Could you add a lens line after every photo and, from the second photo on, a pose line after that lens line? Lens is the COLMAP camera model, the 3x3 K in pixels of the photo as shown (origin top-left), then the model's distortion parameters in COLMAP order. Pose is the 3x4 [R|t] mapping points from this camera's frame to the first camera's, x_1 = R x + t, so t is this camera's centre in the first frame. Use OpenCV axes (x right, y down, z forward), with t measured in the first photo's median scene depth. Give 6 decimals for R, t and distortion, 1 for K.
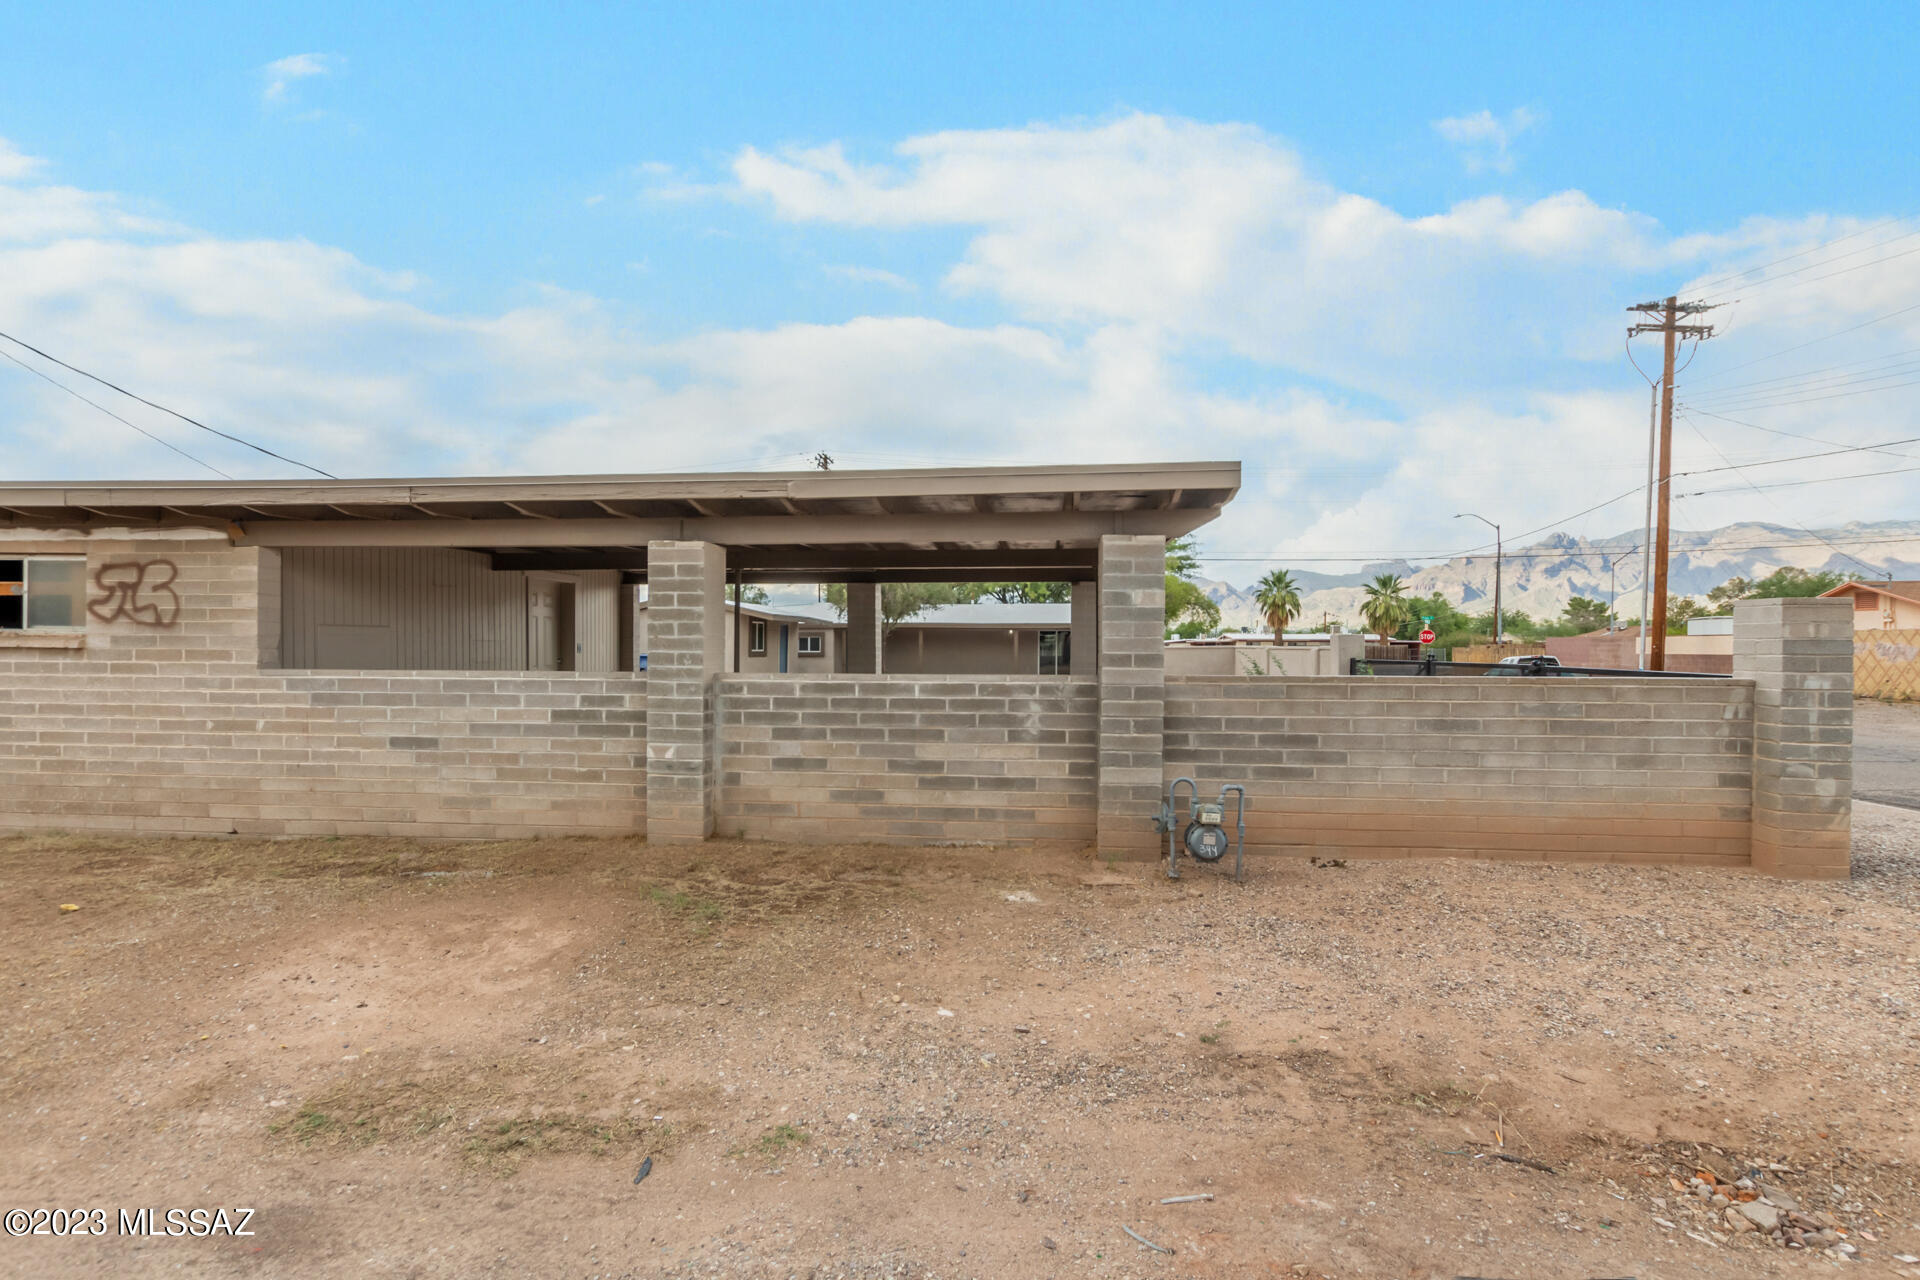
lens RADIAL K [[887.0, 0, 964.6], [0, 887.0, 638.5], [0, 0, 1]] dist [0.002965, 0.000483]
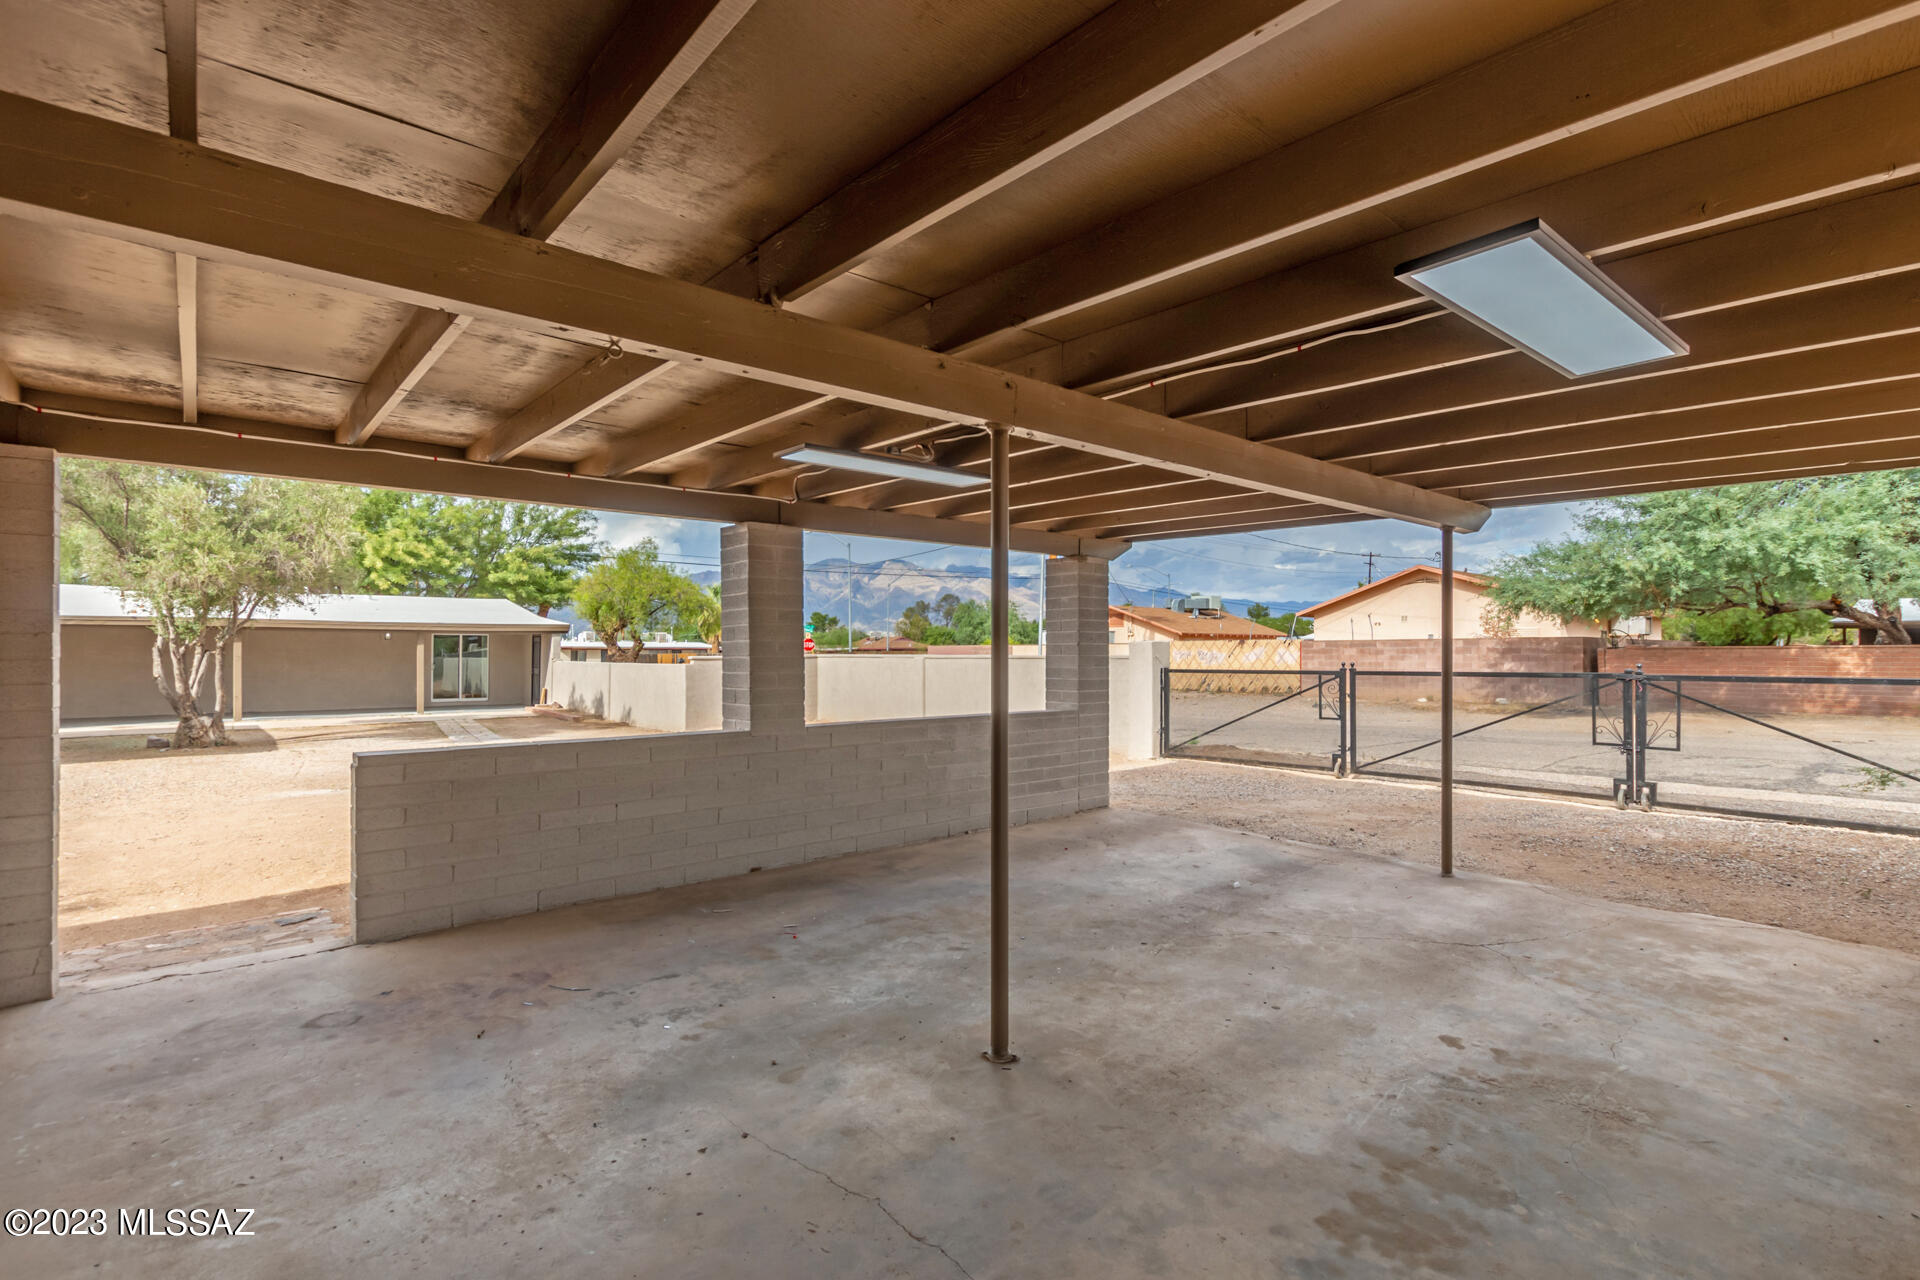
lens RADIAL K [[896.9, 0, 966.2], [0, 896.9, 647.8], [0, 0, 1]] dist [-0.000616, 0.000635]
pose [[0.690291, 0.001806, 0.723529, -0.169039], [-0.002305, 0.999997, -0.000297, 0.001274], [-0.723528, -0.001462, 0.690294, 0.250576]]
